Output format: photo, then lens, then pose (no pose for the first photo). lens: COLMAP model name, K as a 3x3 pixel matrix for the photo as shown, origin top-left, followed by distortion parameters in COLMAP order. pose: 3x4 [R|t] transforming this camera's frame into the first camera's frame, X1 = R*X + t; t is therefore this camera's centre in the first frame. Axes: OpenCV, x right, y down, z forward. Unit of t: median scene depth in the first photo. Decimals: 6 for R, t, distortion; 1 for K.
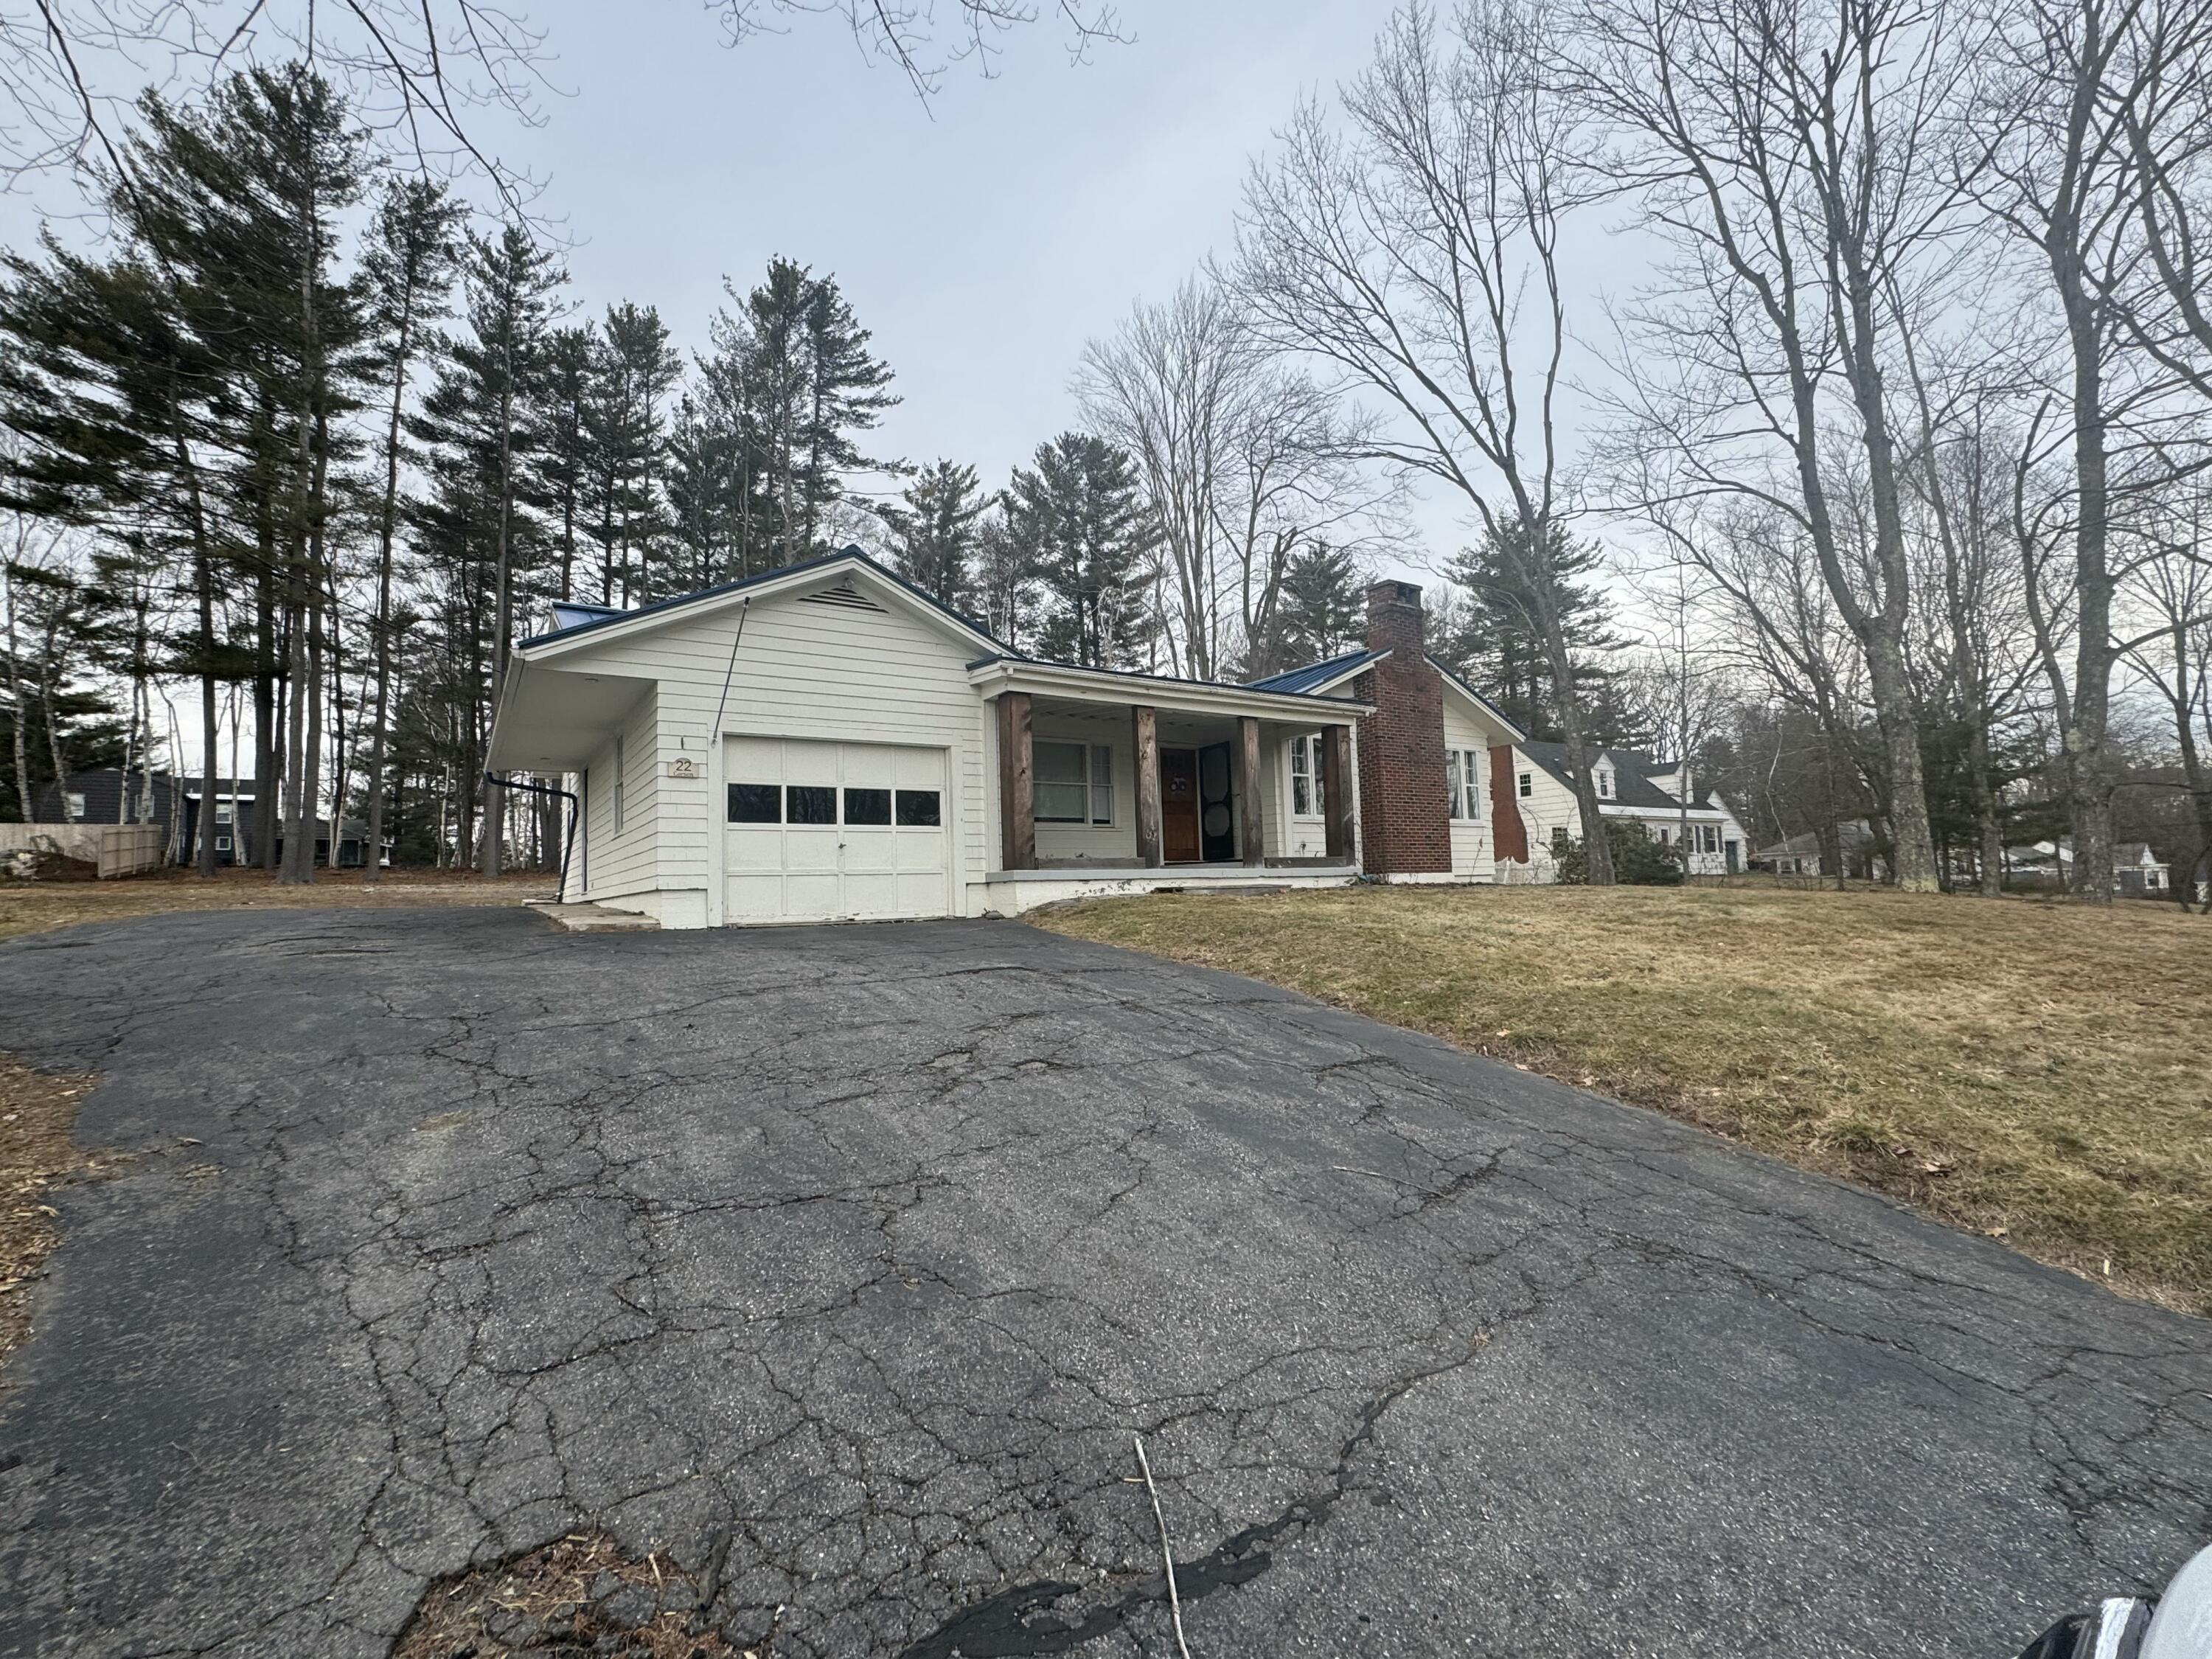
lens RADIAL K [[1027.2, 0, 1106.0], [0, 1027.2, 829.5], [0, 0, 1]] dist [-0.037817, 0.016997]
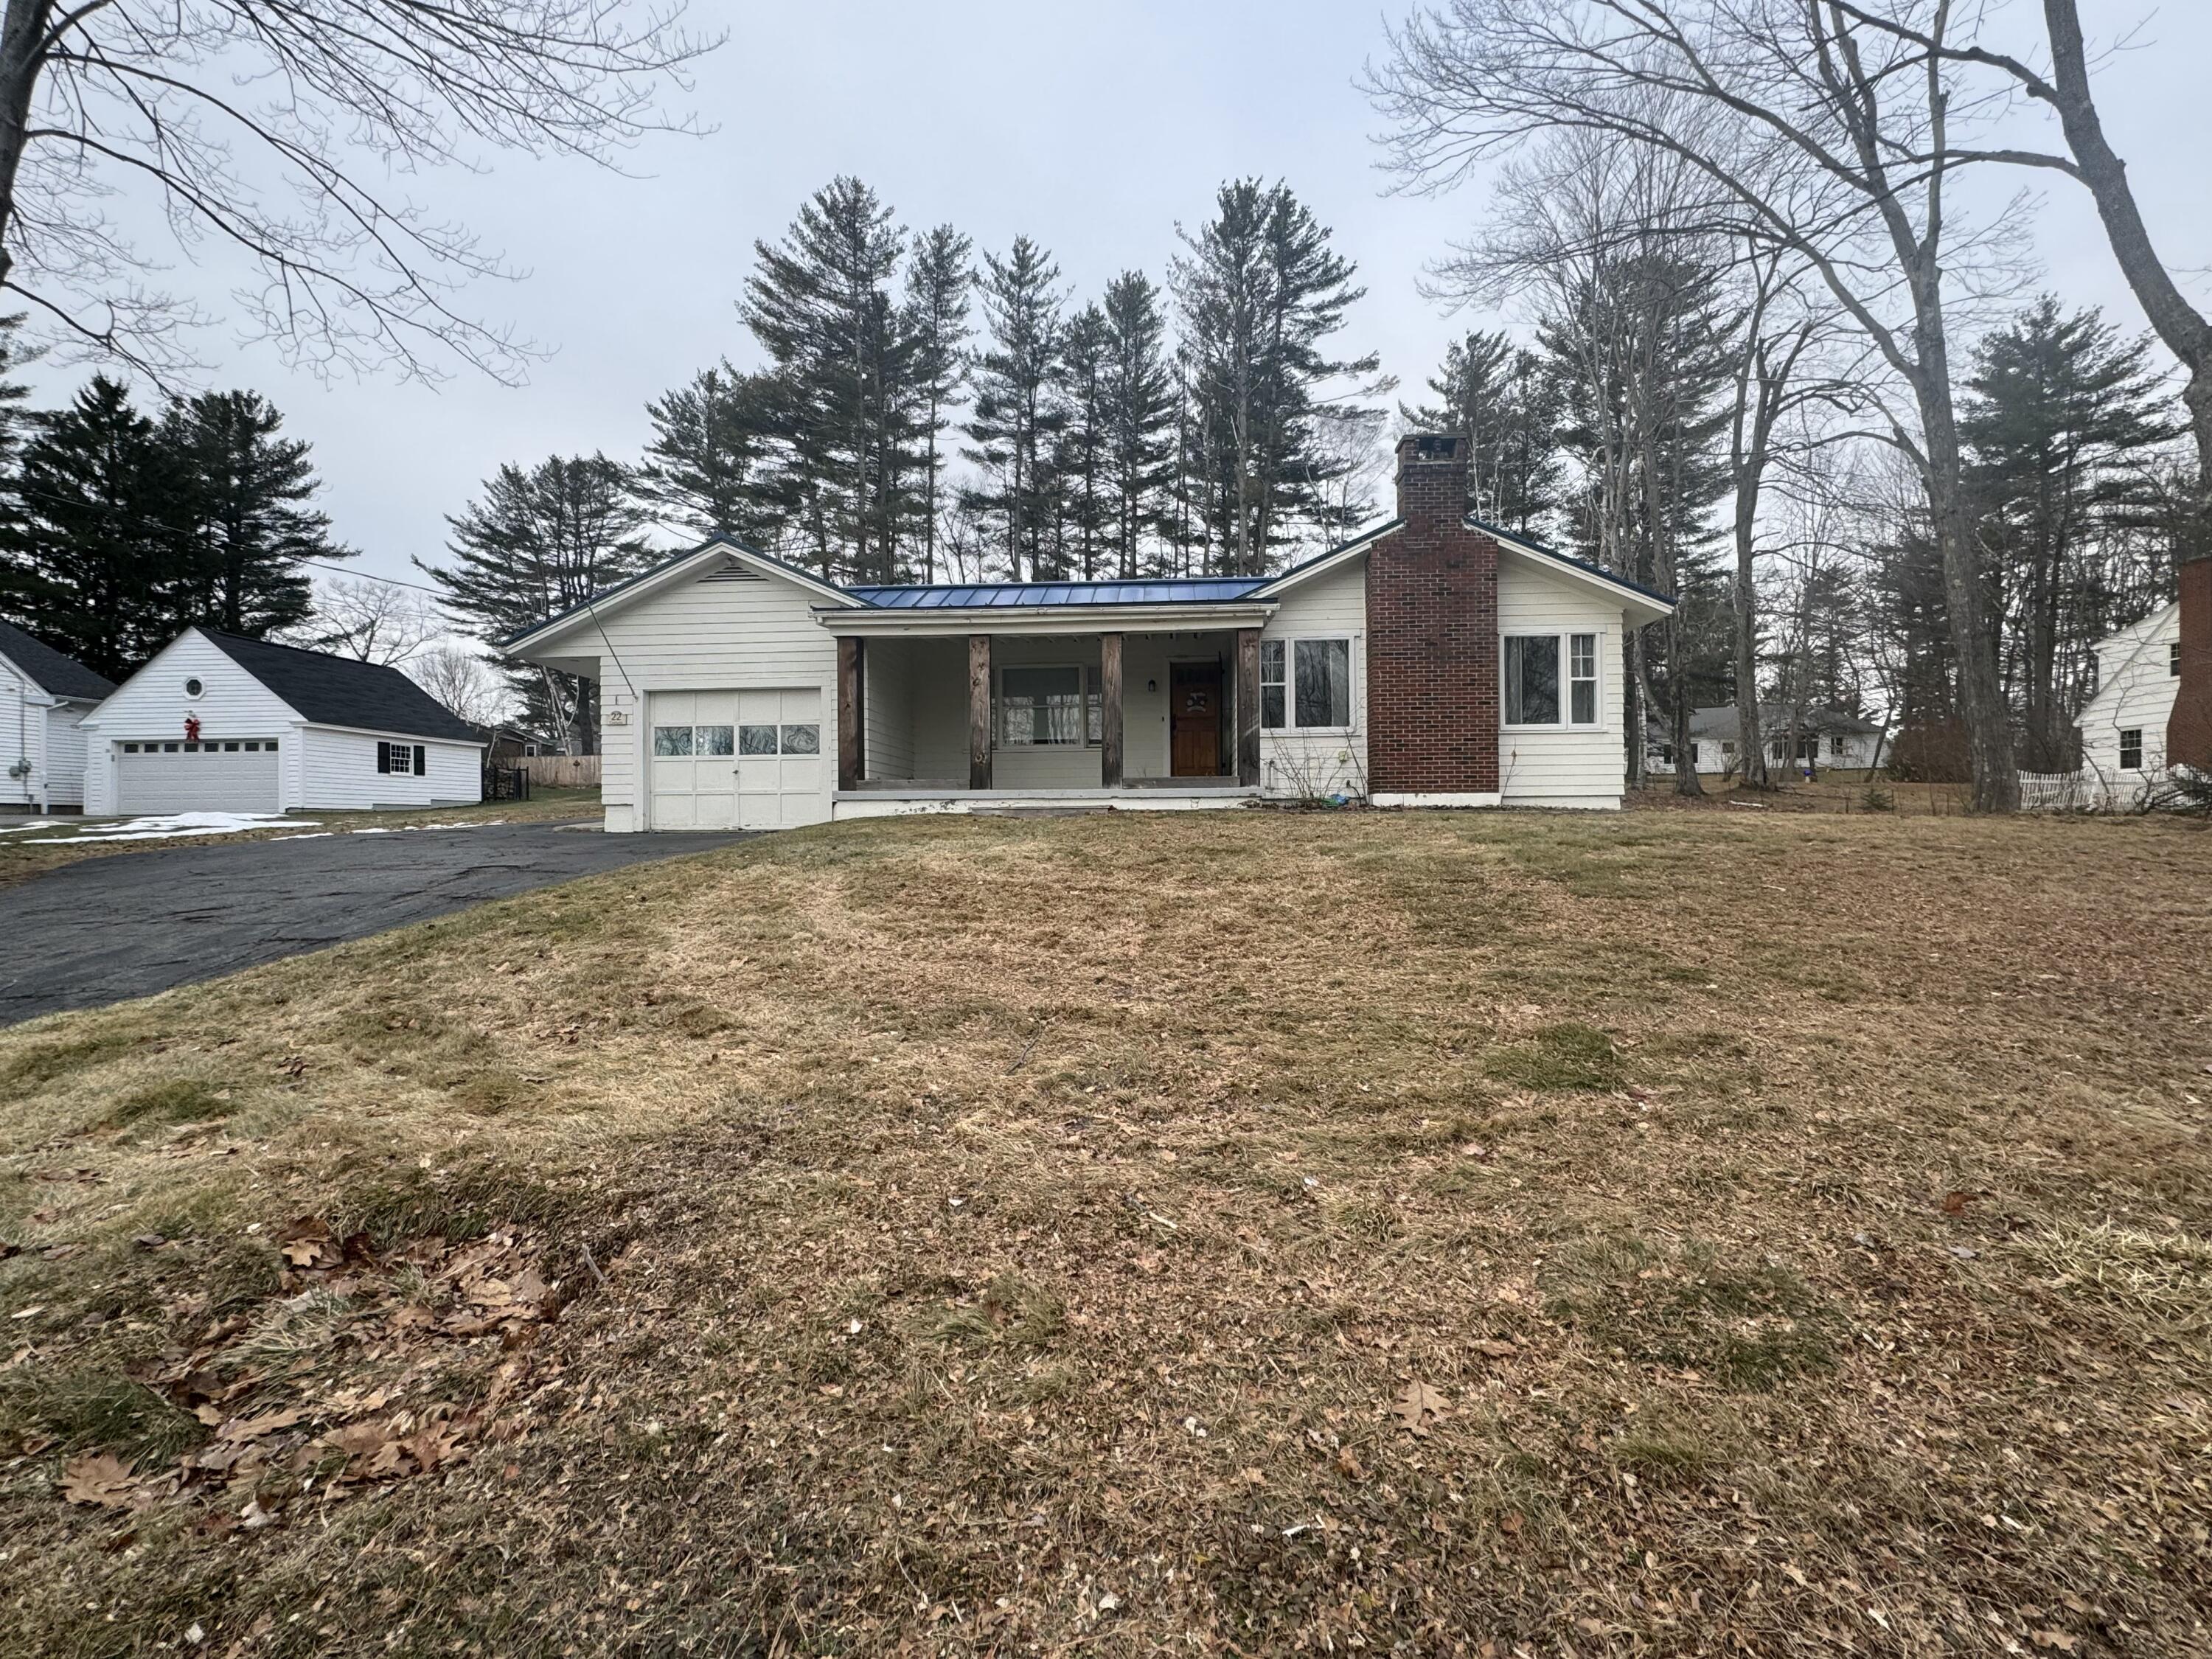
lens RADIAL K [[1025.5, 0, 1106.0], [0, 1025.5, 829.5], [0, 0, 1]] dist [-0.000369, -0.000316]
pose [[0.781836, 0.026305, -0.622929, 0.257272], [0.026611, 0.996791, 0.075492, 0.000929], [0.622916, -0.075599, 0.778627, 0.079656]]
